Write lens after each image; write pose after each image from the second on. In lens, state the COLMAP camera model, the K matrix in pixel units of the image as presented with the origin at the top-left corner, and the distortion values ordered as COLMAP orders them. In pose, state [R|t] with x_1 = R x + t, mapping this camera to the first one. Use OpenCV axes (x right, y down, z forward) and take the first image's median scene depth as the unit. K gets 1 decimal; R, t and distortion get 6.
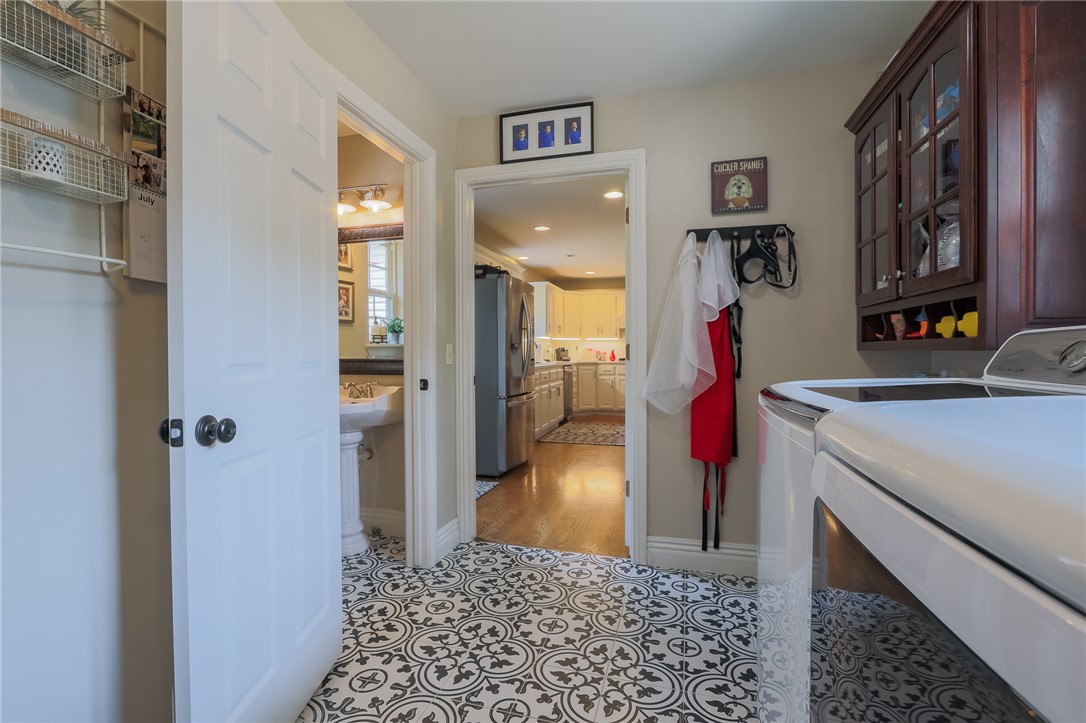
lens RADIAL K [[497.2, 0, 542.6], [0, 497.2, 361.0], [0, 0, 1]] dist [-0.000076, 0.000000]
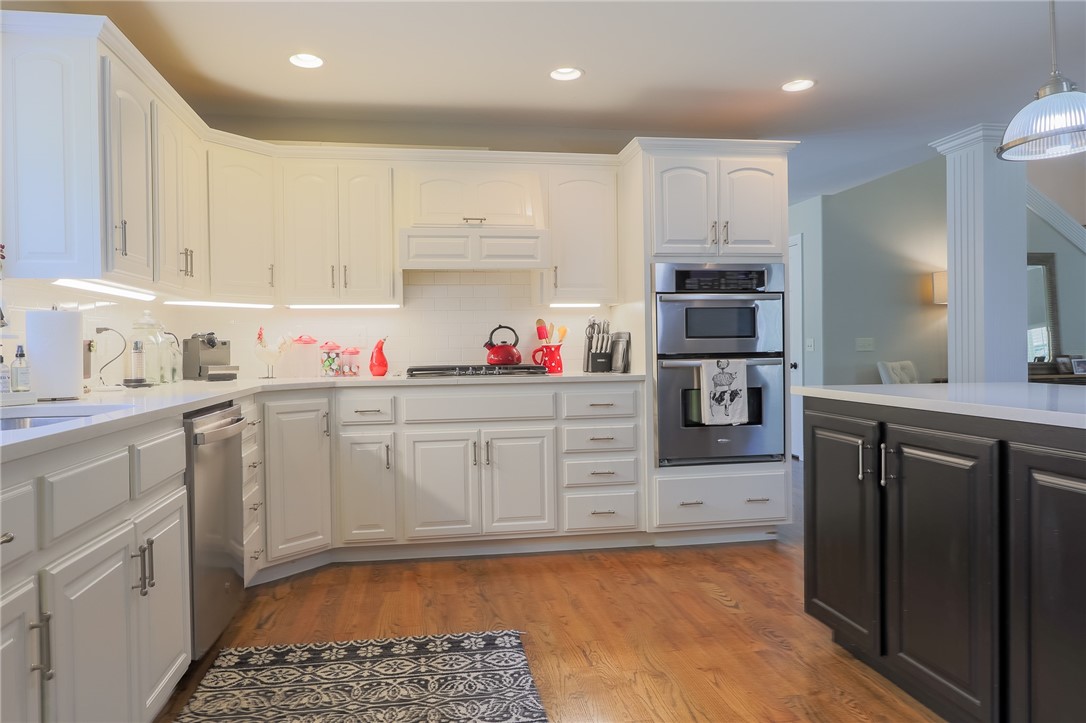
lens RADIAL K [[708.9, 0, 521.3], [0, 708.9, 356.0], [0, 0, 1]] dist [-0.025391, 0.013302]
pose [[0.918345, -0.012708, 0.395578, 0.046910], [0.014453, 0.999895, -0.001429, -0.011348], [-0.395518, 0.007030, 0.918431, 0.577159]]
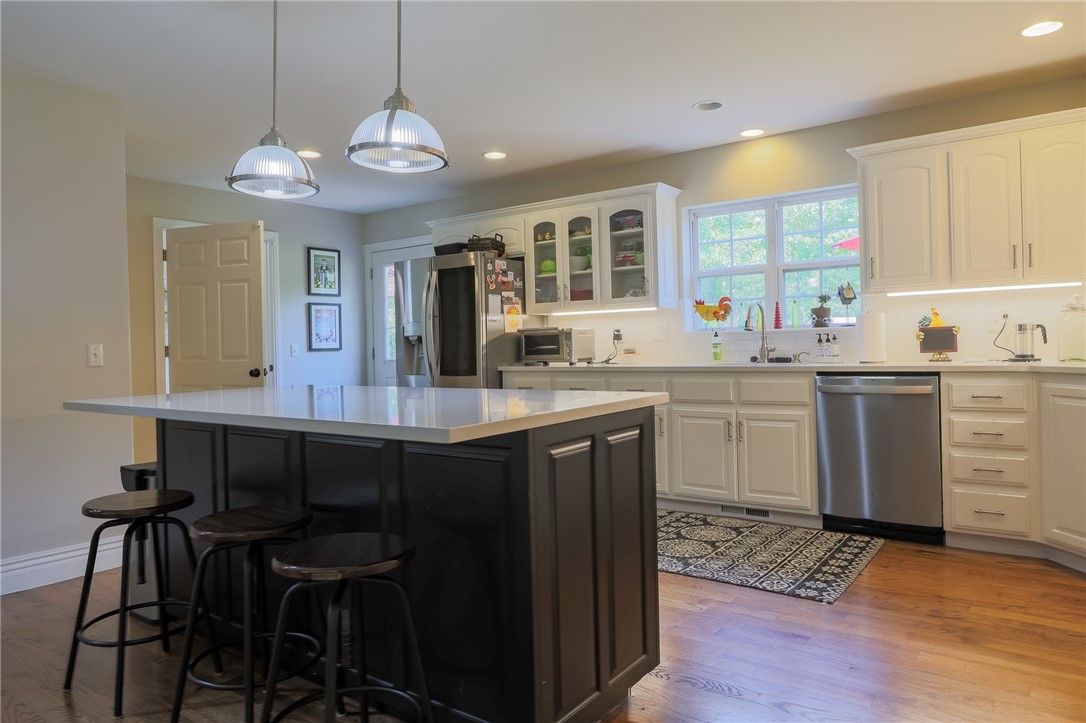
lens RADIAL K [[708.9, 0, 532.8], [0, 708.9, 355.5], [0, 0, 1]] dist [-0.025391, 0.013302]
pose [[-0.379081, 0.029185, -0.924903, 0.541709], [0.018985, 0.999537, 0.023759, -0.018776], [0.925169, -0.008553, -0.379459, 0.871529]]
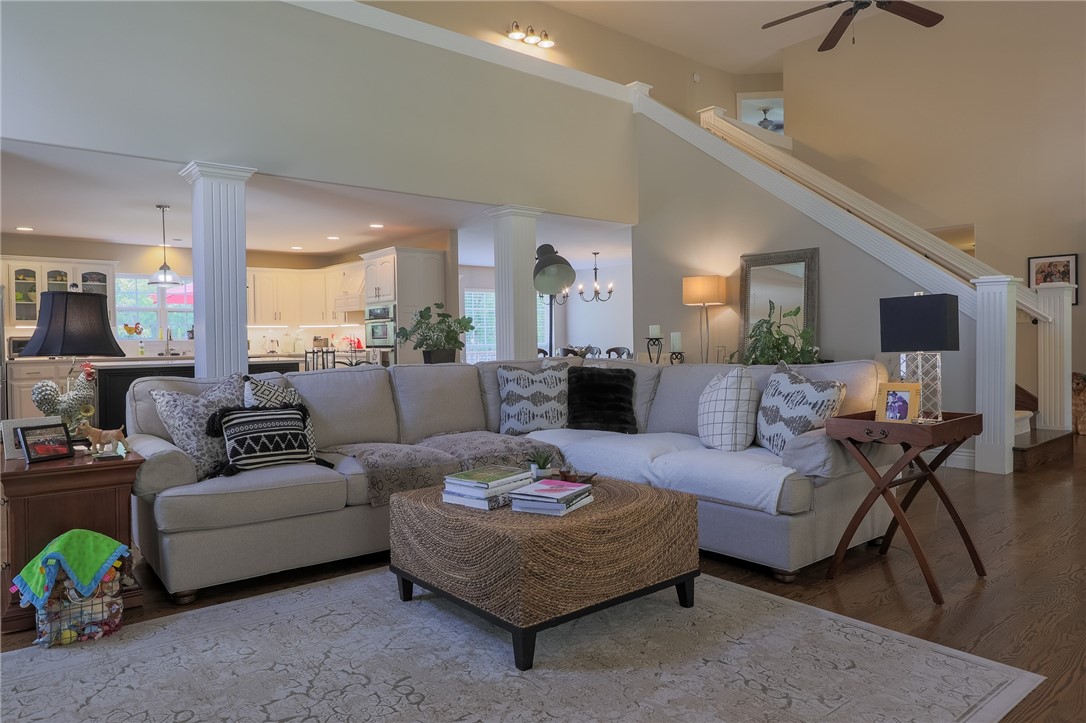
lens RADIAL K [[708.9, 0, 542.4], [0, 708.9, 355.2], [0, 0, 1]] dist [-0.025391, 0.013302]
pose [[0.808078, 0.008701, -0.589012, 1.130054], [0.003333, 0.999807, 0.019343, -0.017671], [0.589067, -0.017594, 0.807893, 0.260835]]
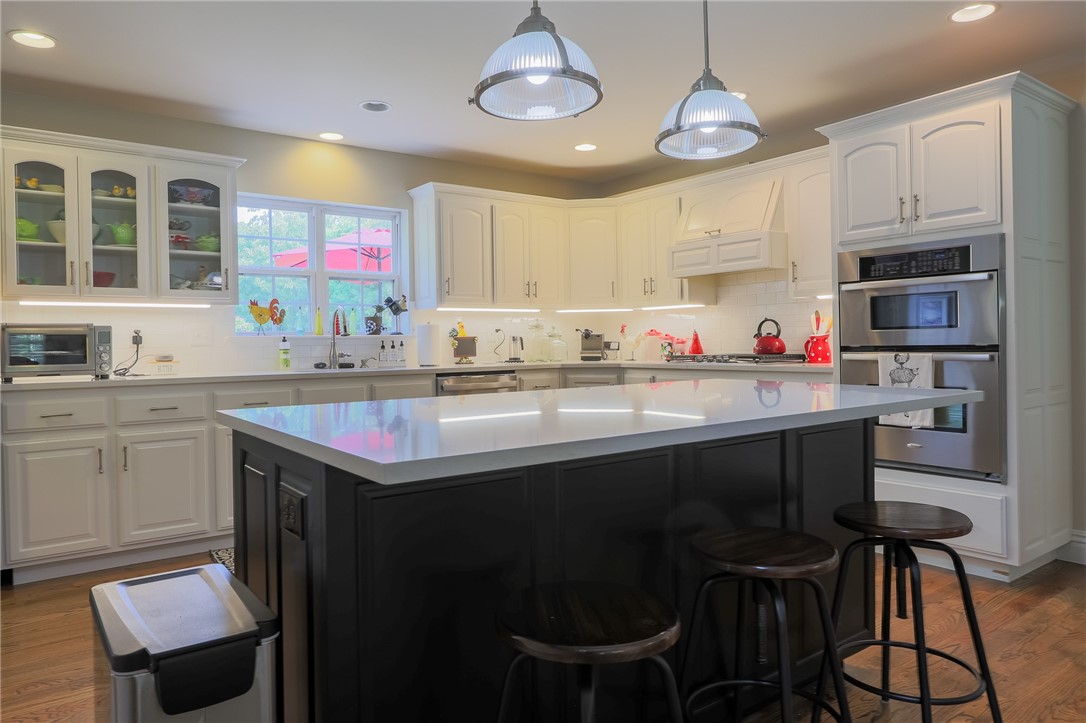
lens RADIAL K [[708.9, 0, 533.7], [0, 708.9, 355.5], [0, 0, 1]] dist [-0.025391, 0.013302]
pose [[0.773847, 0.003339, -0.633364, 0.430163], [0.005887, 0.999905, 0.012465, -0.012749], [0.633345, -0.013375, 0.773754, 0.500027]]
